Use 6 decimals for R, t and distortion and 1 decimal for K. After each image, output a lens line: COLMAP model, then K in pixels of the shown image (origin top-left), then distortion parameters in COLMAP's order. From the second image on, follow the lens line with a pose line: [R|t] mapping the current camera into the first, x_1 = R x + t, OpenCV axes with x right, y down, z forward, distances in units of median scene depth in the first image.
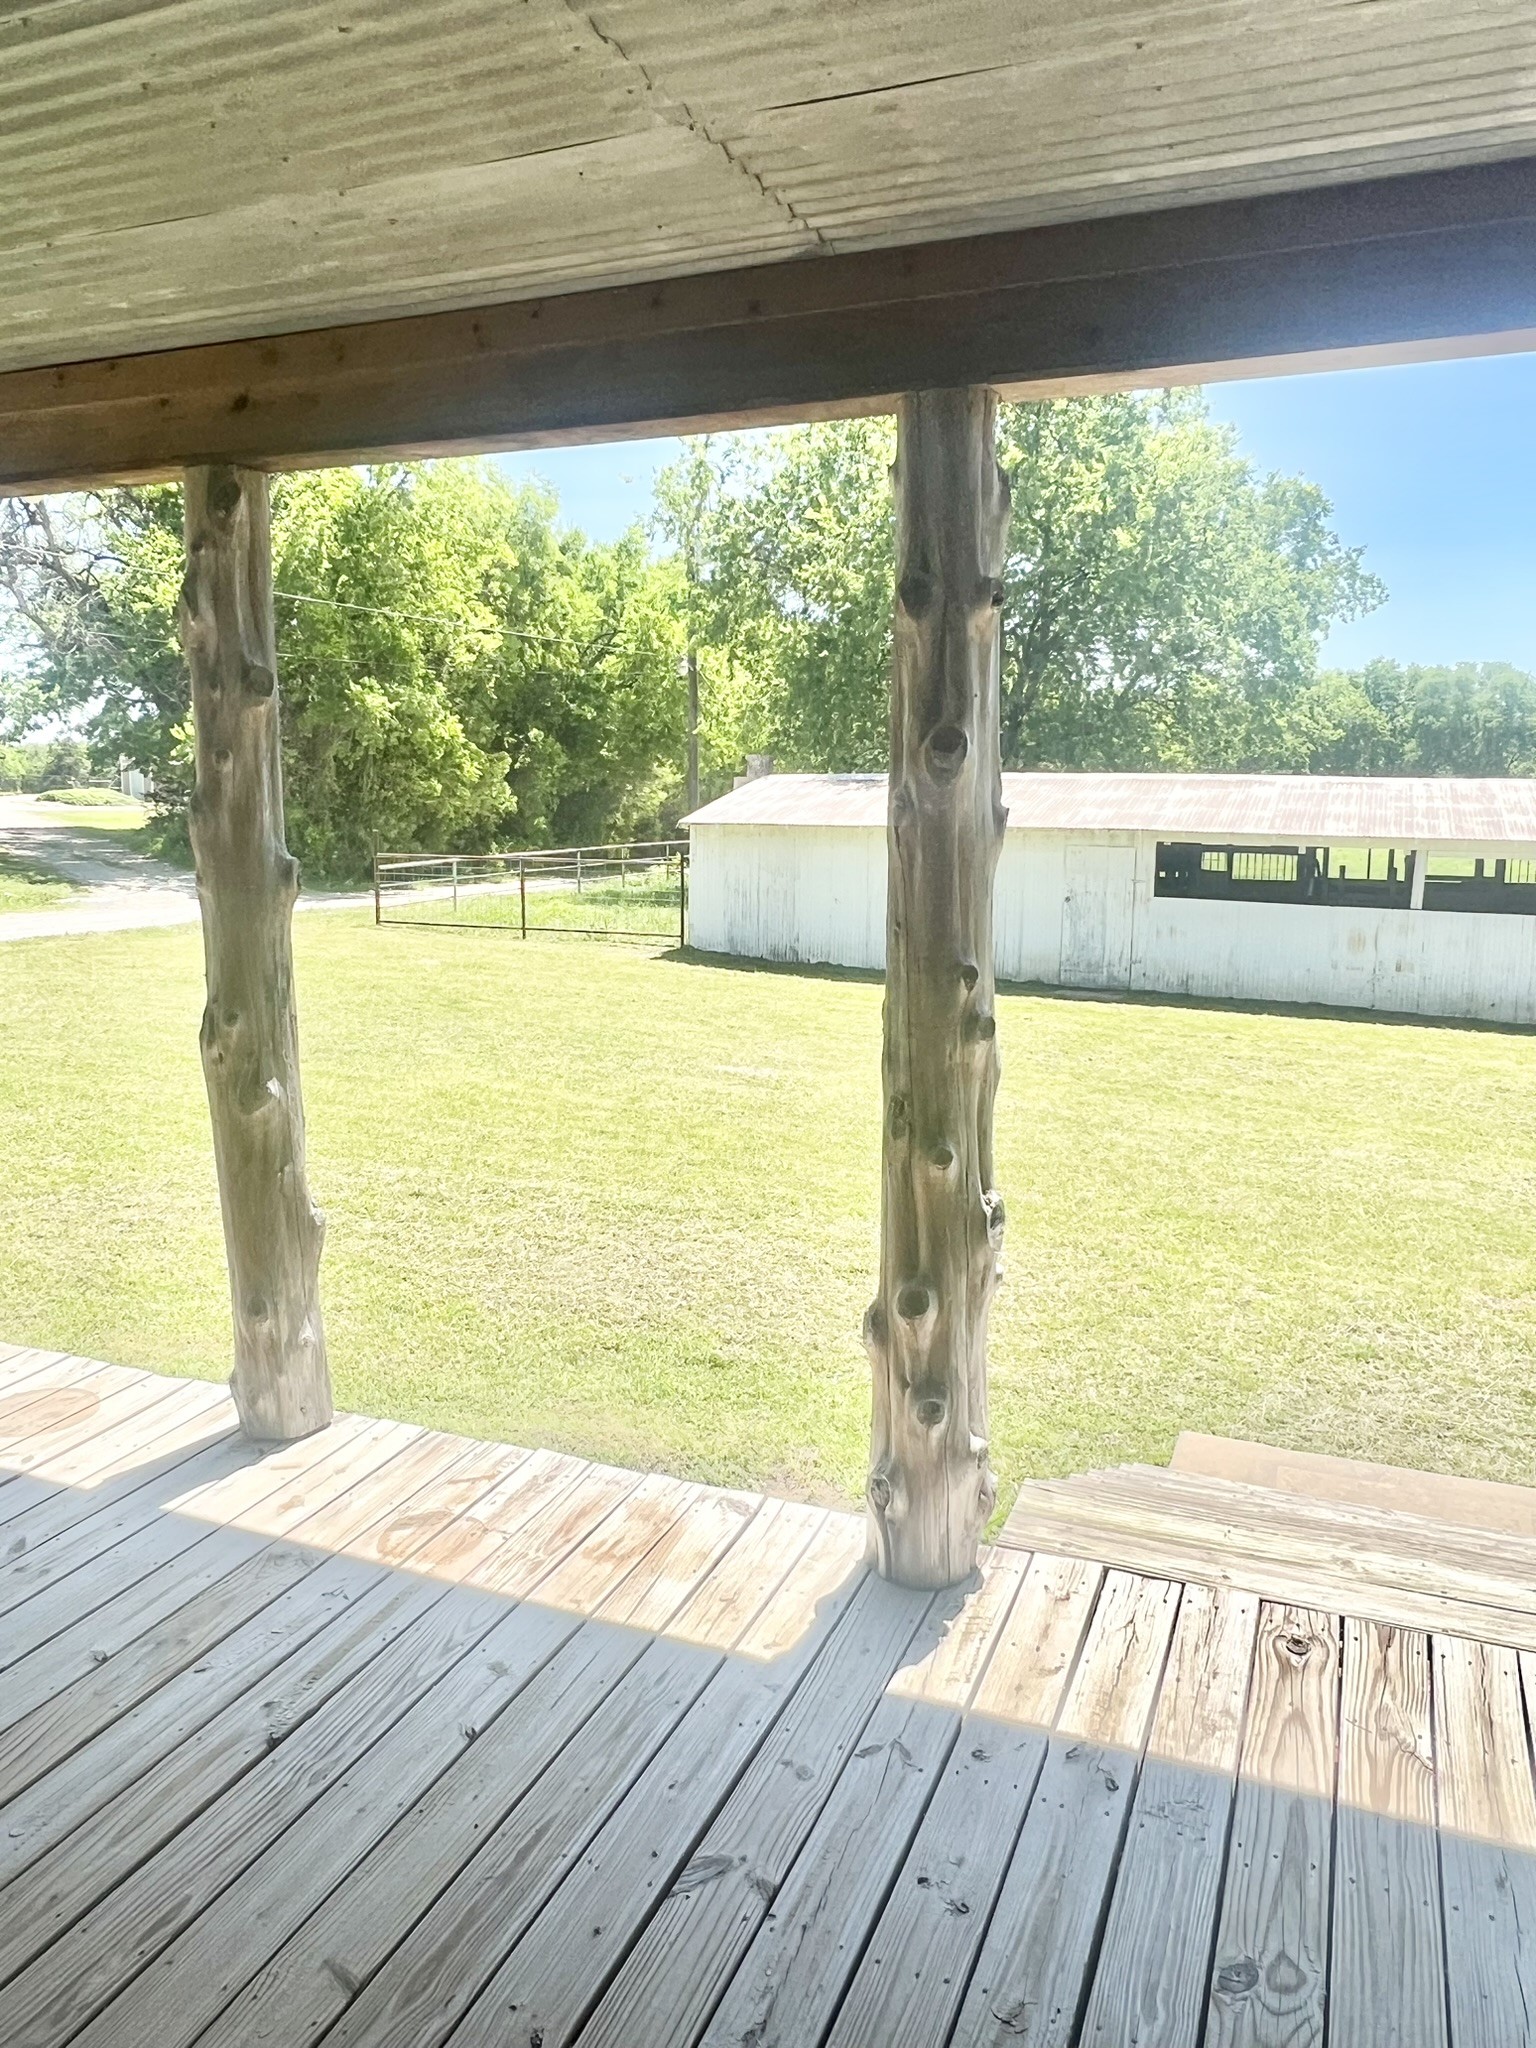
lens RADIAL K [[1525.2, 0, 709.1], [0, 1525.2, 983.3], [0, 0, 1]] dist [-0.003096, -0.002484]
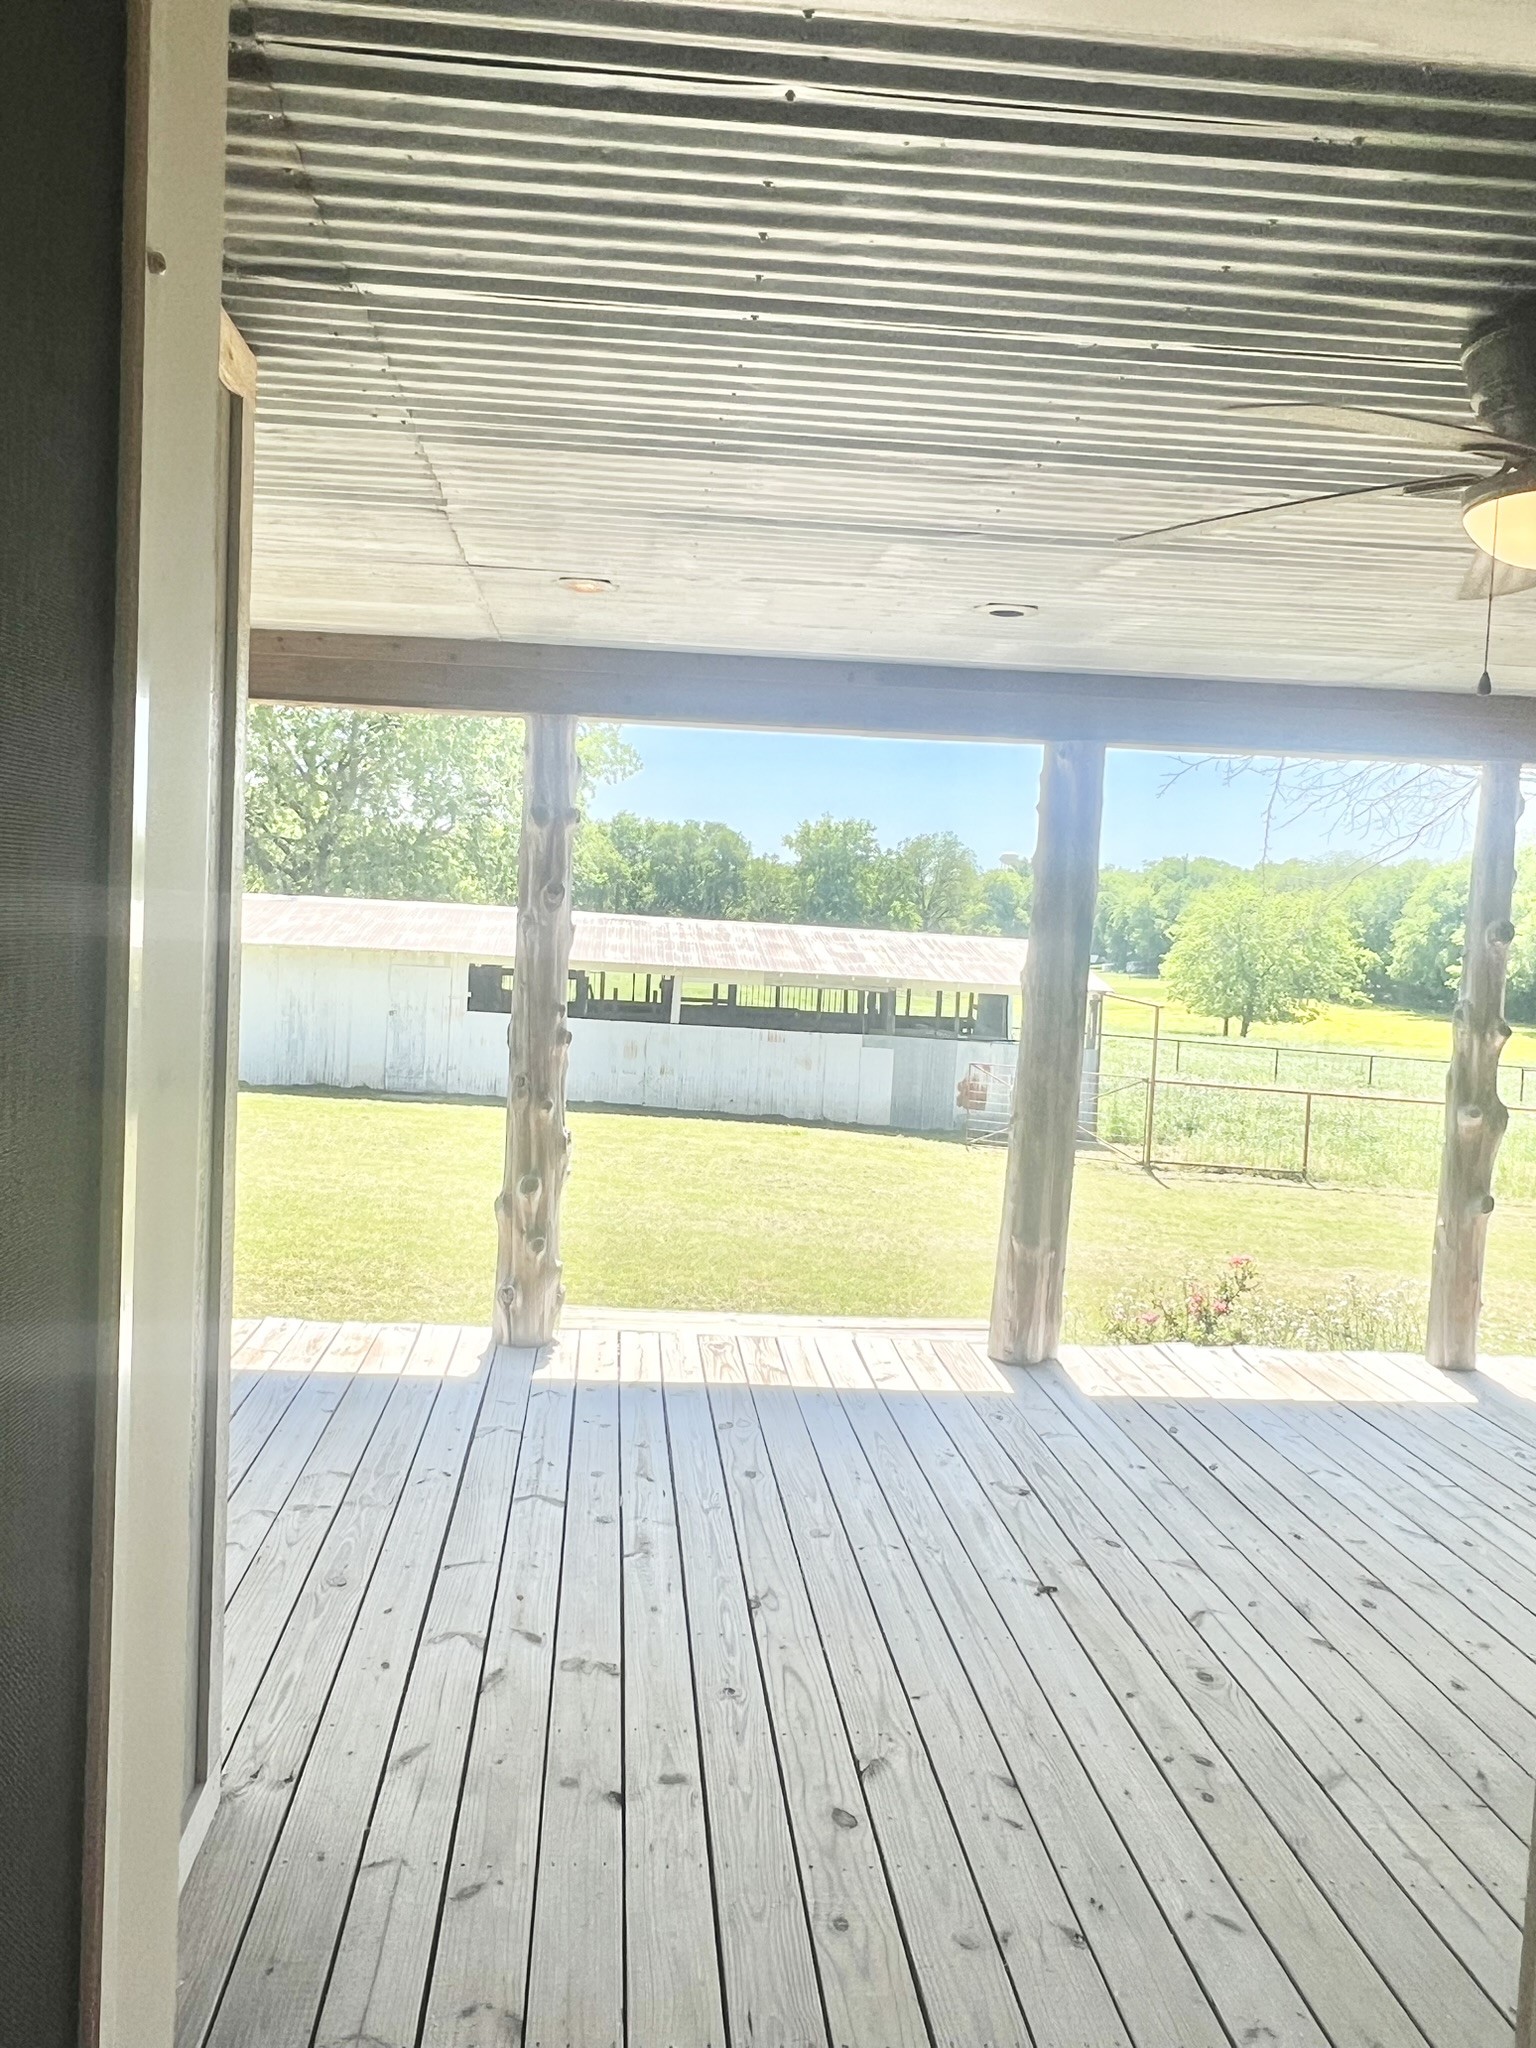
lens RADIAL K [[1525.2, 0, 709.1], [0, 1525.2, 983.3], [0, 0, 1]] dist [-0.003096, -0.002484]
pose [[0.890138, 0.022188, 0.455150, -0.095500], [0.015102, 0.996829, -0.078130, 0.020245], [-0.455440, 0.076421, 0.886980, -0.140979]]
